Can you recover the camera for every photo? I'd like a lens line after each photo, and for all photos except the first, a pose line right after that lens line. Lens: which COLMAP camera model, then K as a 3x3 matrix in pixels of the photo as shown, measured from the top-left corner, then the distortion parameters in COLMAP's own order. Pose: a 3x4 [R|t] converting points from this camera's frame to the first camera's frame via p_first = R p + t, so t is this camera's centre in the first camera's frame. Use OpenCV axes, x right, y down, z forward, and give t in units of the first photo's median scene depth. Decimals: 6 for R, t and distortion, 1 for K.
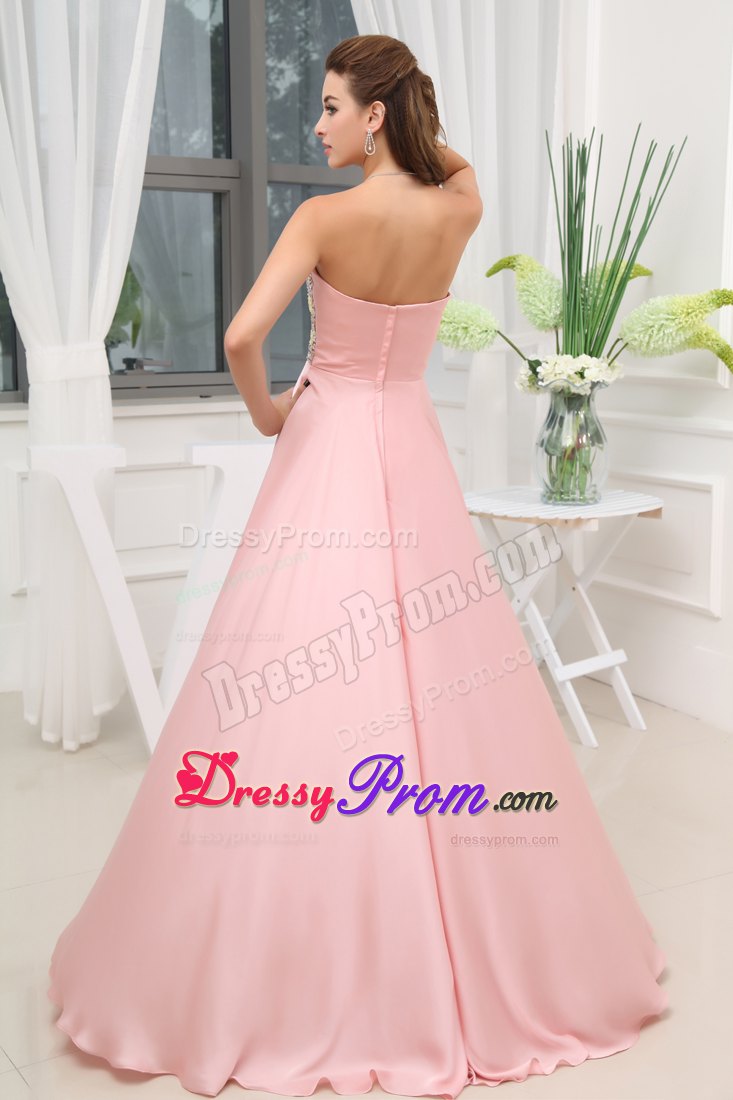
lens RADIAL K [[1691.3, 0, 360.4], [0, 1691.3, 553.3], [0, 0, 1]] dist [0.234250, 0.000000]
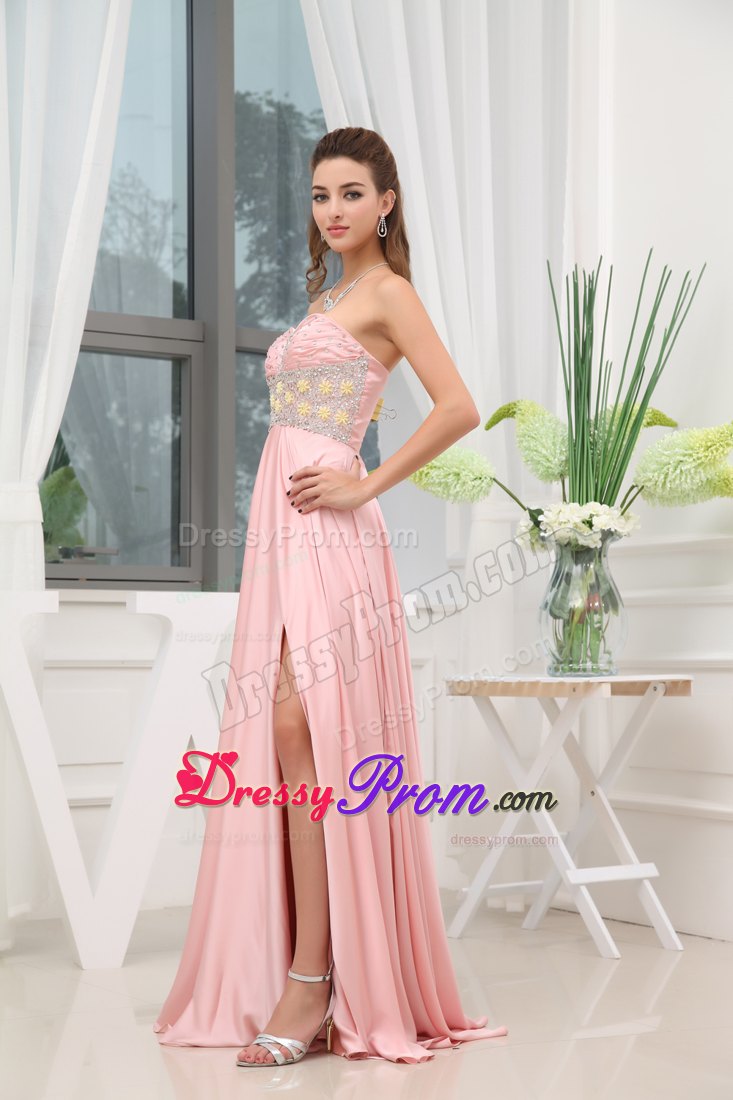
lens RADIAL K [[2340.7, 0, 359.1], [0, 2340.7, 547.1], [0, 0, 1]] dist [0.564071, 0.000000]
pose [[0.999922, 0.001633, -0.012418, 0.027350], [-0.004030, 0.980676, -0.195599, 0.138614], [0.011858, 0.195634, 0.980605, -0.166204]]
